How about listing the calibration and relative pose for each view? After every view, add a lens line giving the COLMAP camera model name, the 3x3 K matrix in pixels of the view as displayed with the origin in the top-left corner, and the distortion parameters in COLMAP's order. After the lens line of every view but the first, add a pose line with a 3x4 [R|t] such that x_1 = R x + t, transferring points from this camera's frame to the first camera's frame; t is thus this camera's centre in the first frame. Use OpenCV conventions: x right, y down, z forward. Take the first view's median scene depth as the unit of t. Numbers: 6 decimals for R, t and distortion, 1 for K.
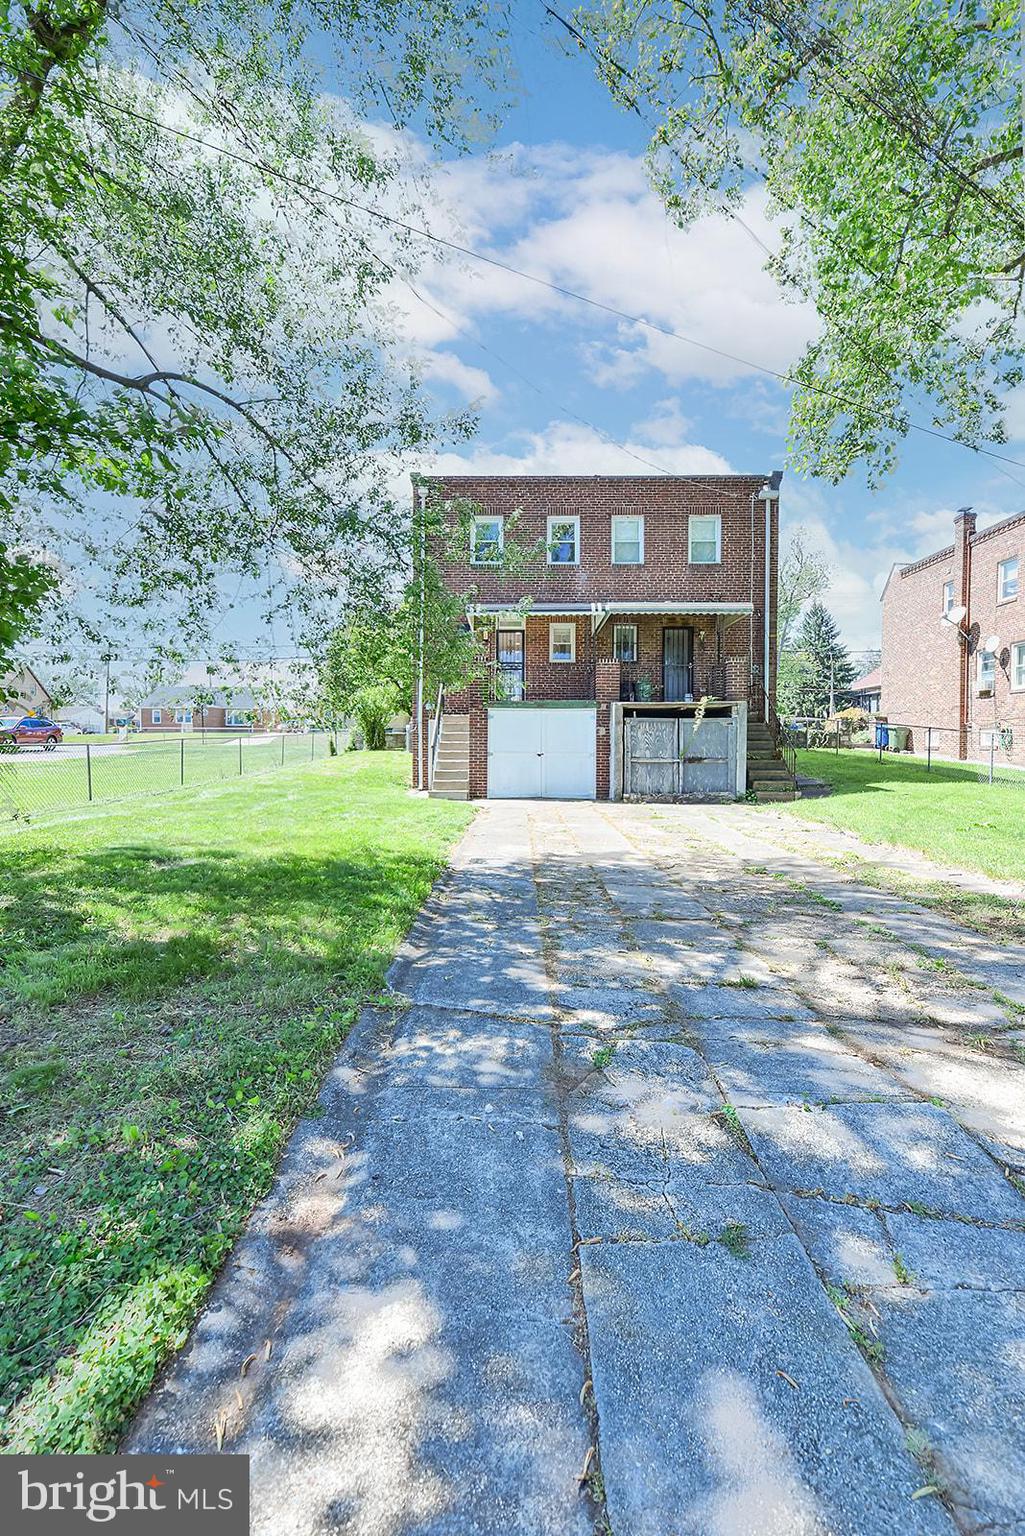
lens RADIAL K [[657.2, 0, 510.0], [0, 657.2, 763.5], [0, 0, 1]] dist [0.003777, -0.002056]
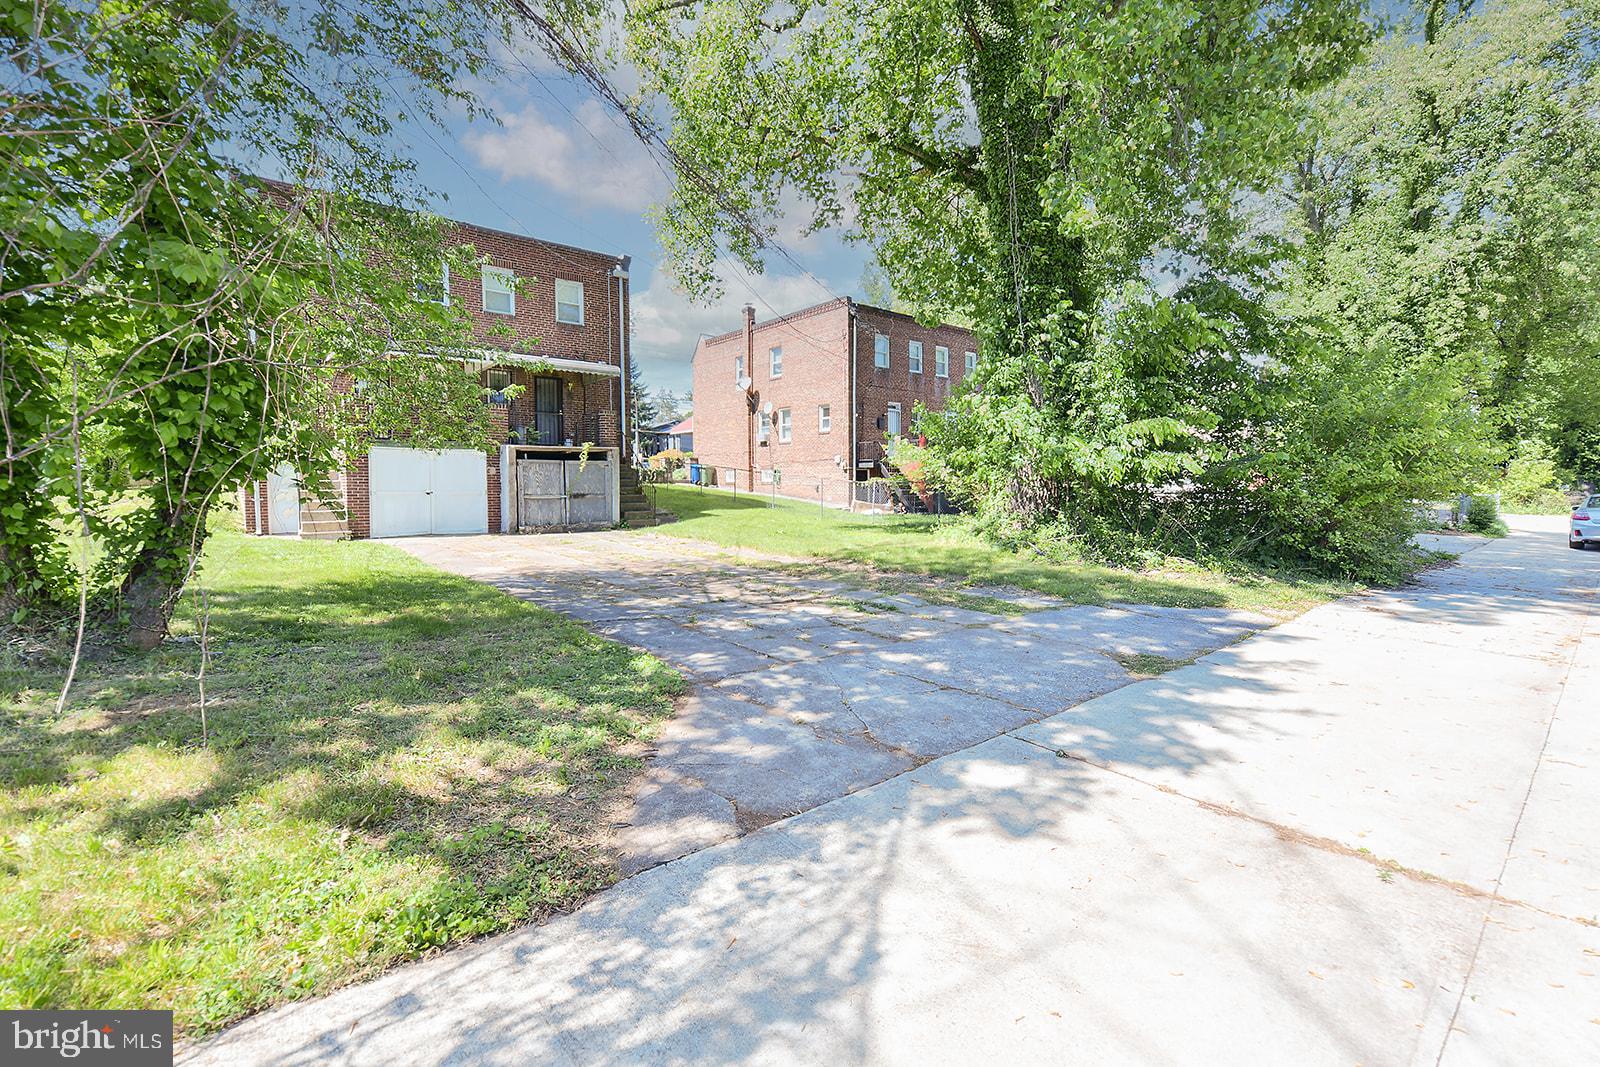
lens RADIAL K [[684.6, 0, 800.6], [0, 684.6, 531.1], [0, 0, 1]] dist [0.003777, -0.002056]
pose [[0.764737, -0.050196, 0.642384, -0.184002], [0.018854, 0.998277, 0.055561, -0.002337], [-0.644066, -0.030378, 0.764366, -0.184252]]
